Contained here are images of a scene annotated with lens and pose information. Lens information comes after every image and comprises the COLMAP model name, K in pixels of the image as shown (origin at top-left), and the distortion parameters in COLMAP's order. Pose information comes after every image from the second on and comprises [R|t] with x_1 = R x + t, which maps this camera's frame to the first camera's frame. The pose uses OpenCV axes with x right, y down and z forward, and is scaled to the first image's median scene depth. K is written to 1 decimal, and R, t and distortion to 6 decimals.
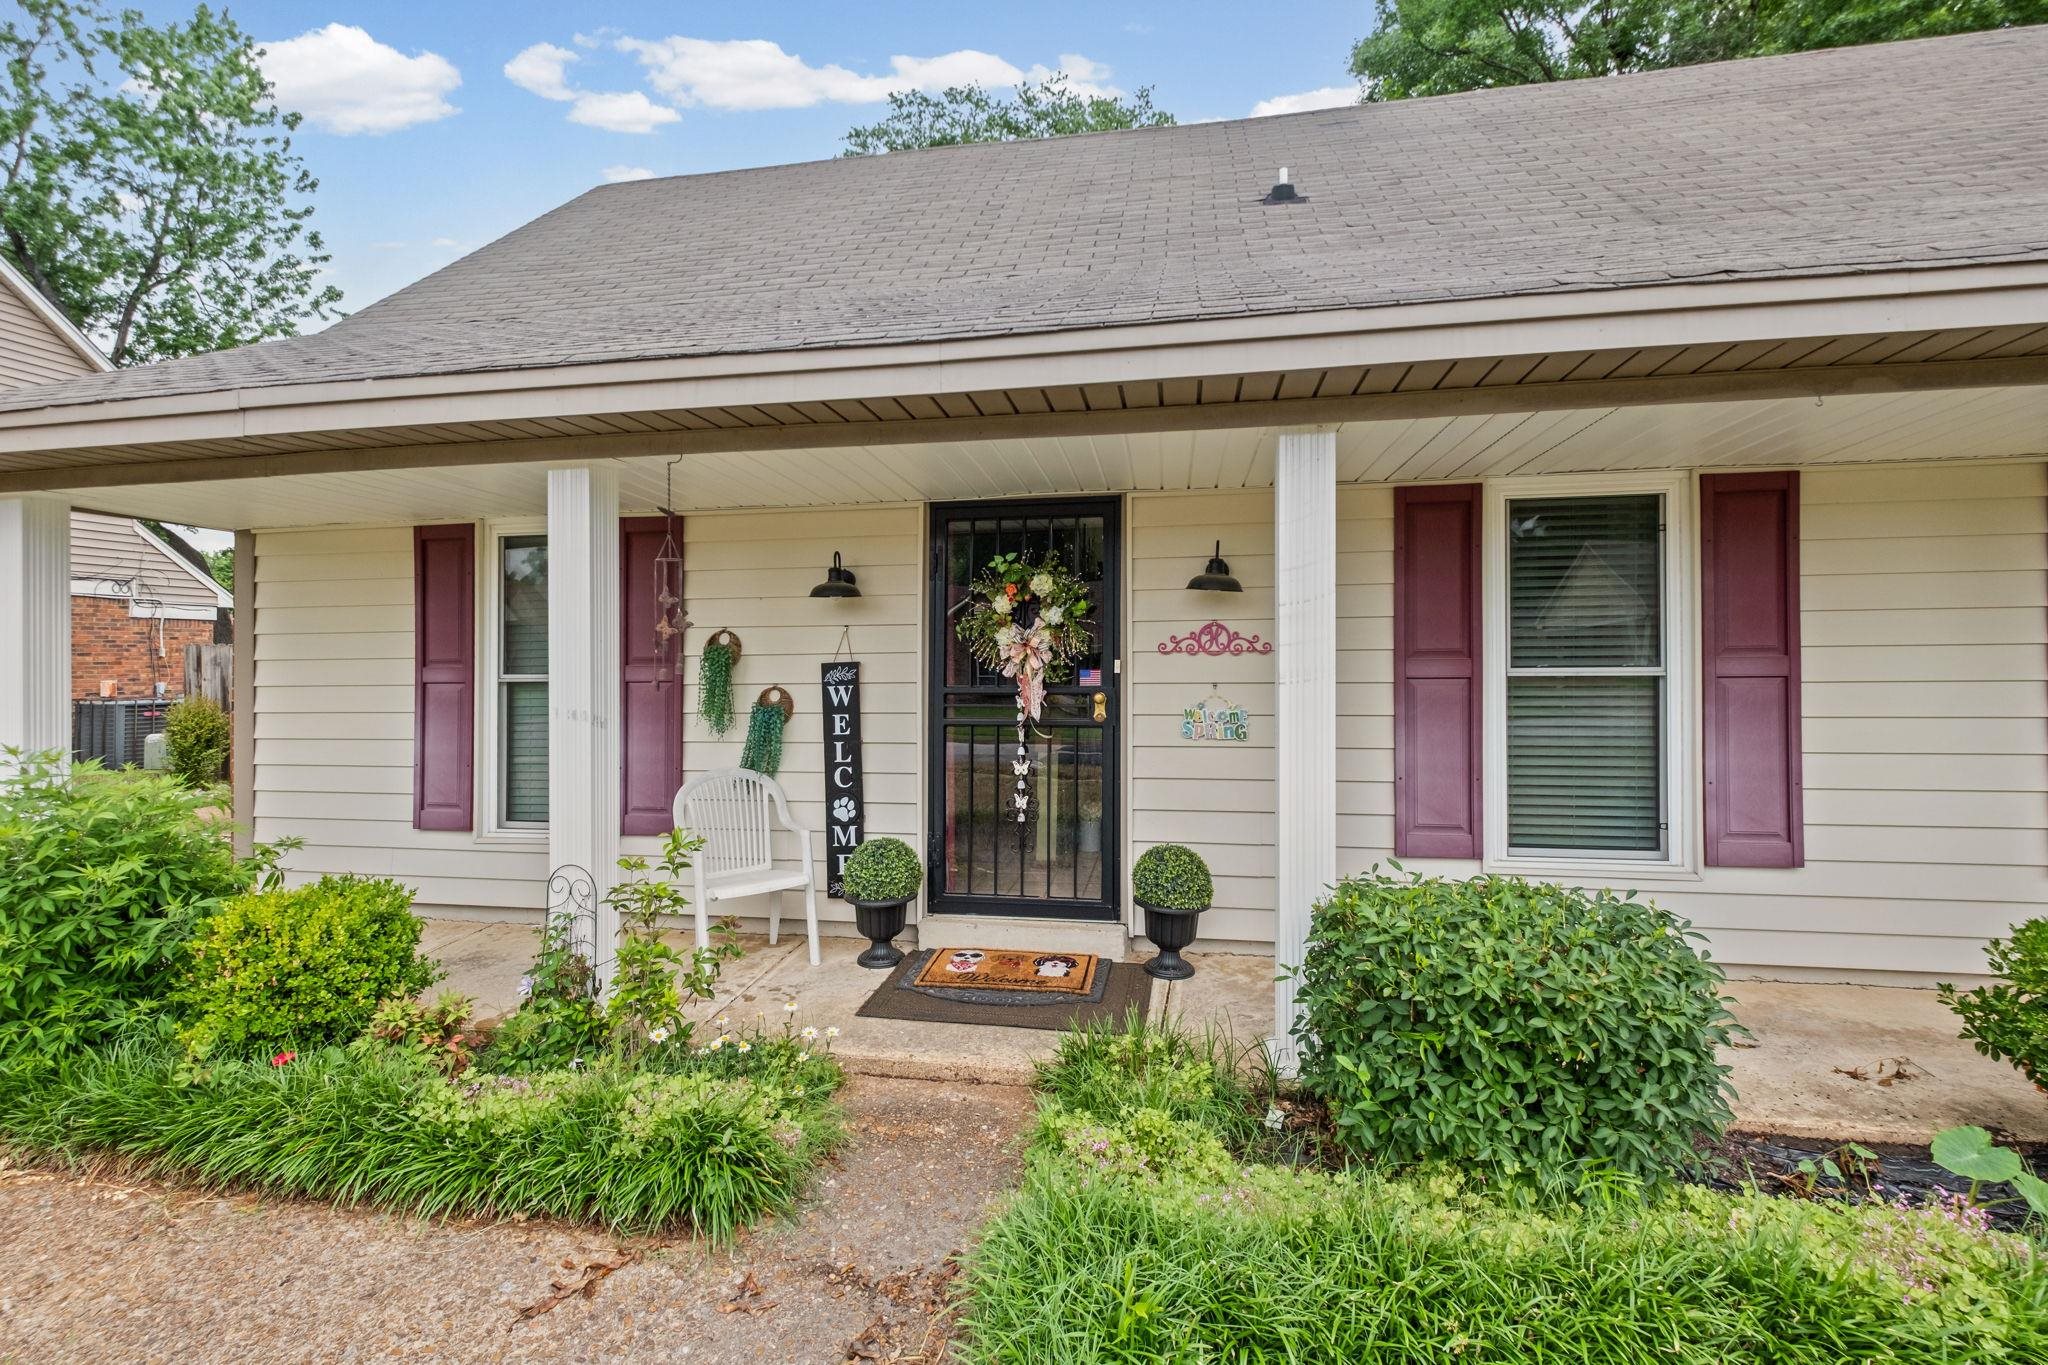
lens RADIAL K [[934.9, 0, 1023.3], [0, 934.9, 667.5], [0, 0, 1]] dist [0.013168, -0.011223]
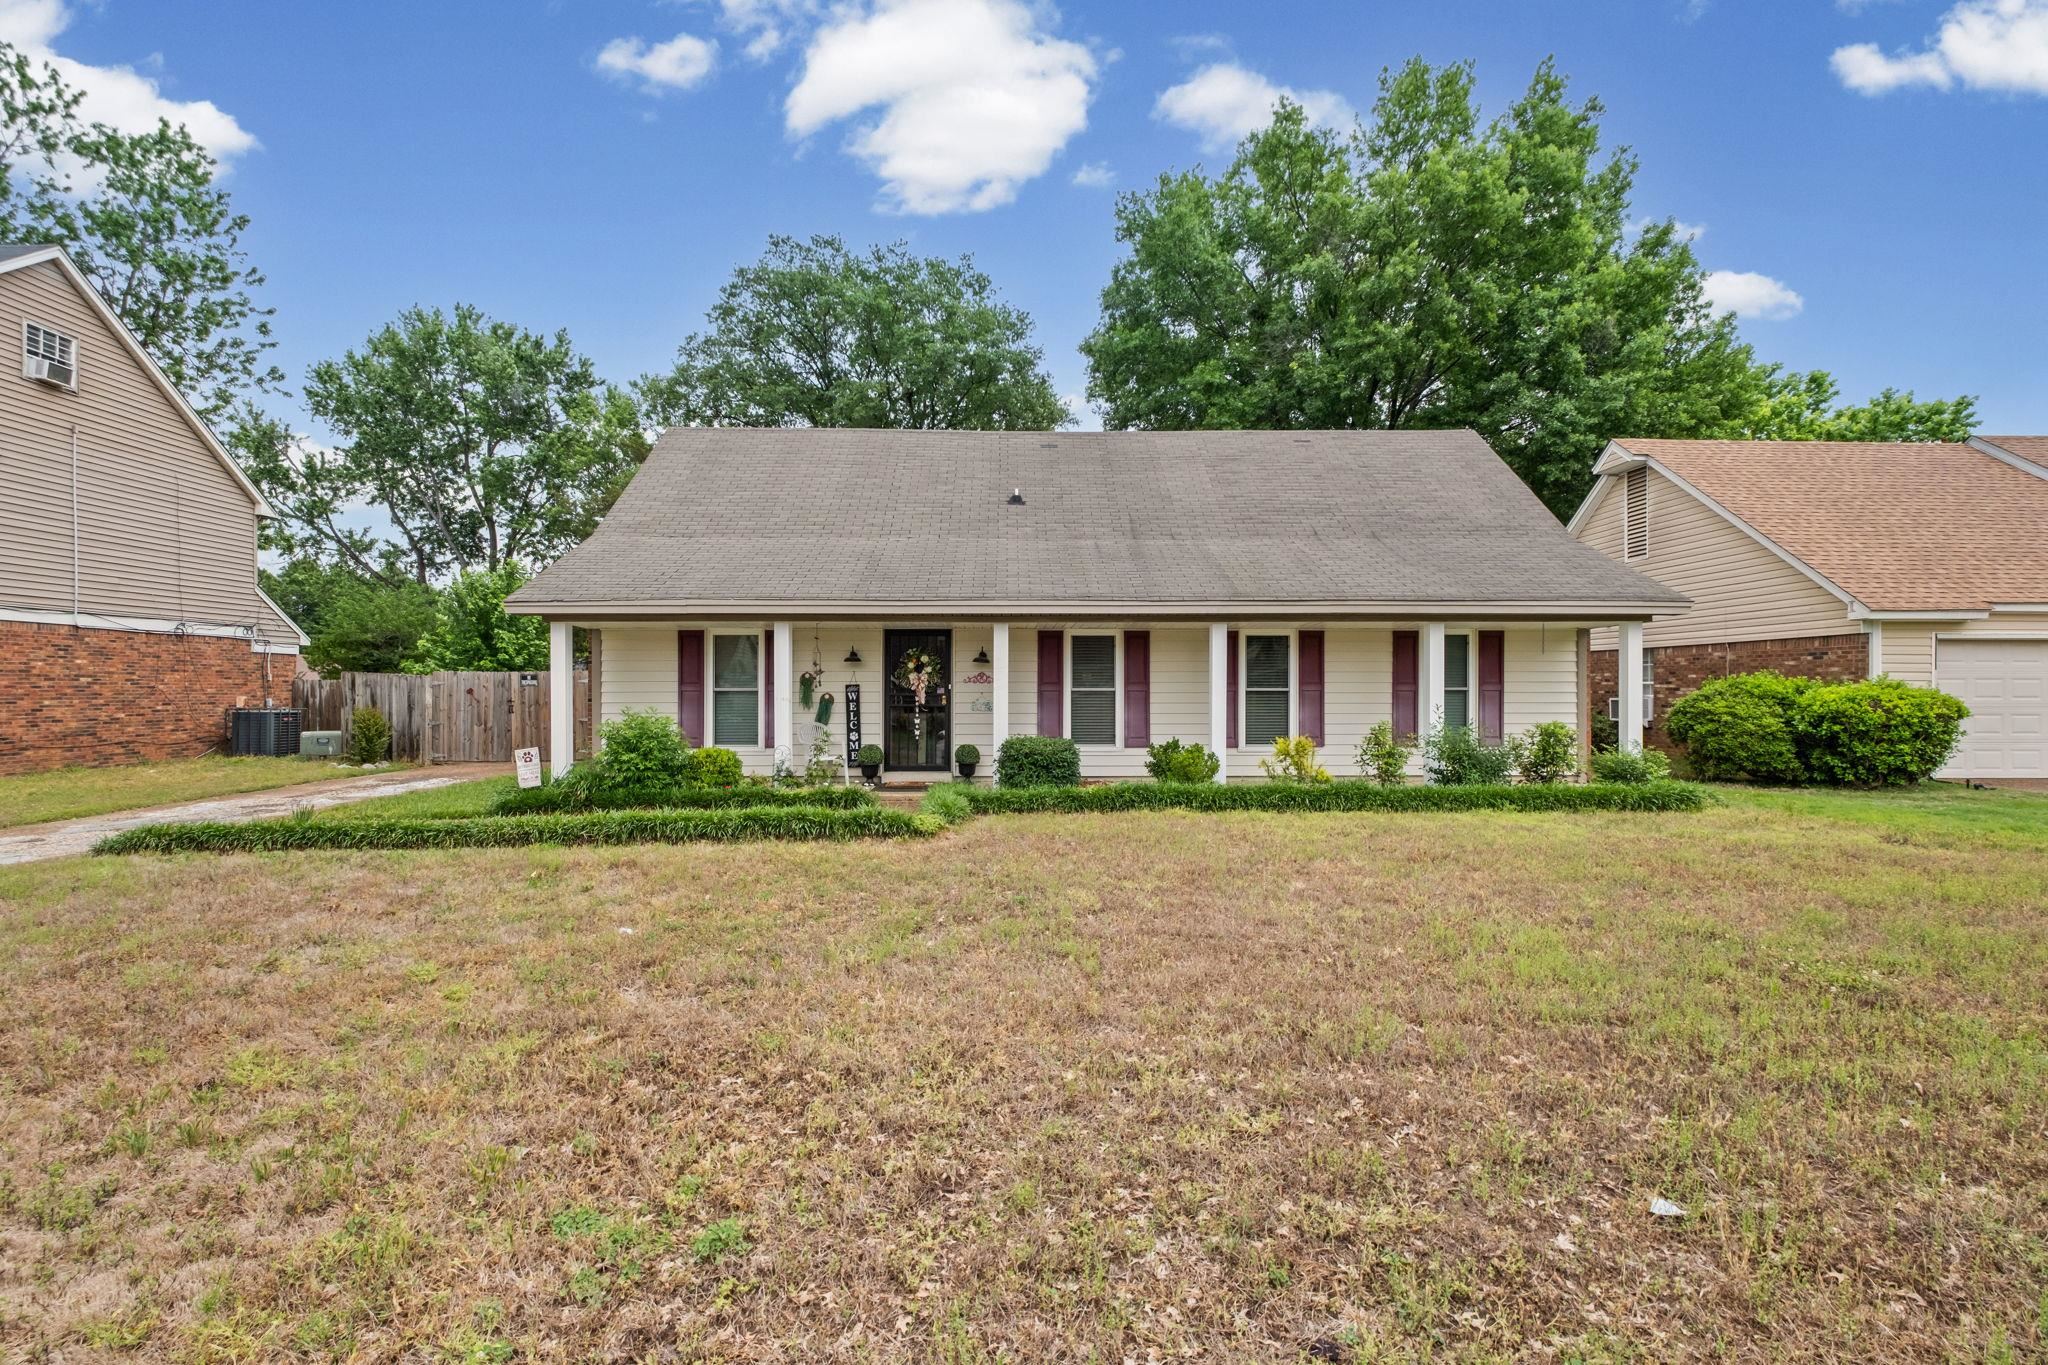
lens RADIAL K [[911.0, 0, 1023.4], [0, 911.0, 705.4], [0, 0, 1]] dist [0.000193, -0.000245]
pose [[0.981726, 0.006650, 0.190185, -0.212988], [-0.007214, 0.999971, 0.002276, 0.048029], [-0.190165, -0.003606, 0.981746, -1.824936]]
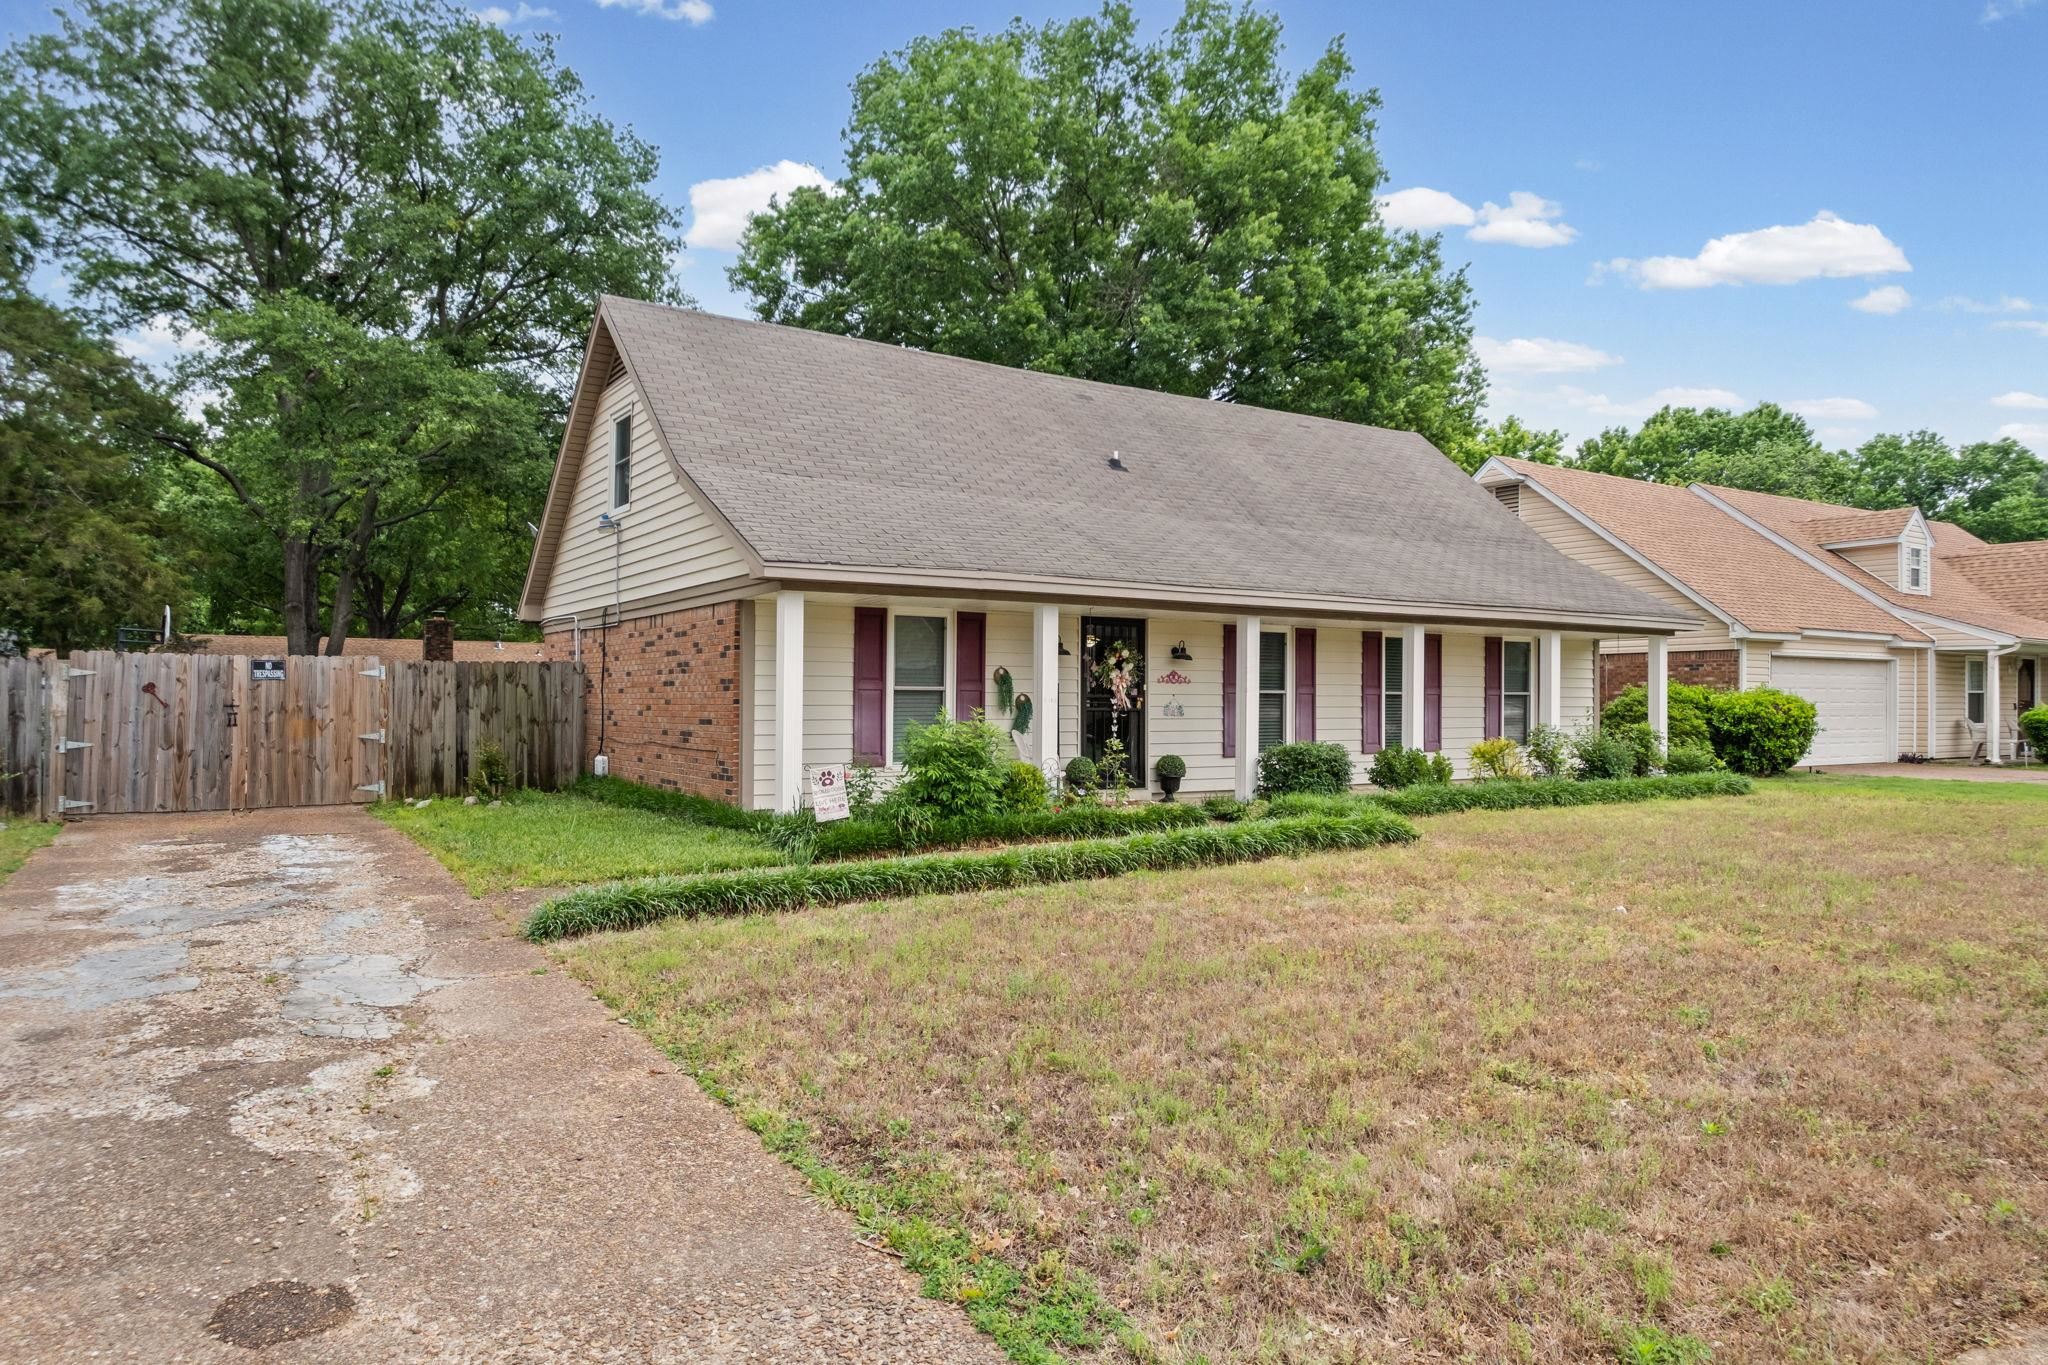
lens RADIAL K [[1323.4, 0, 1024.0], [0, 1323.4, 682.5], [0, 0, 1]] dist [-0.000834, -0.000219]
pose [[0.727485, 0.019368, 0.685850, -2.494447], [-0.007440, 0.999765, -0.020341, 0.059143], [-0.686083, 0.009695, 0.727459, -1.328322]]
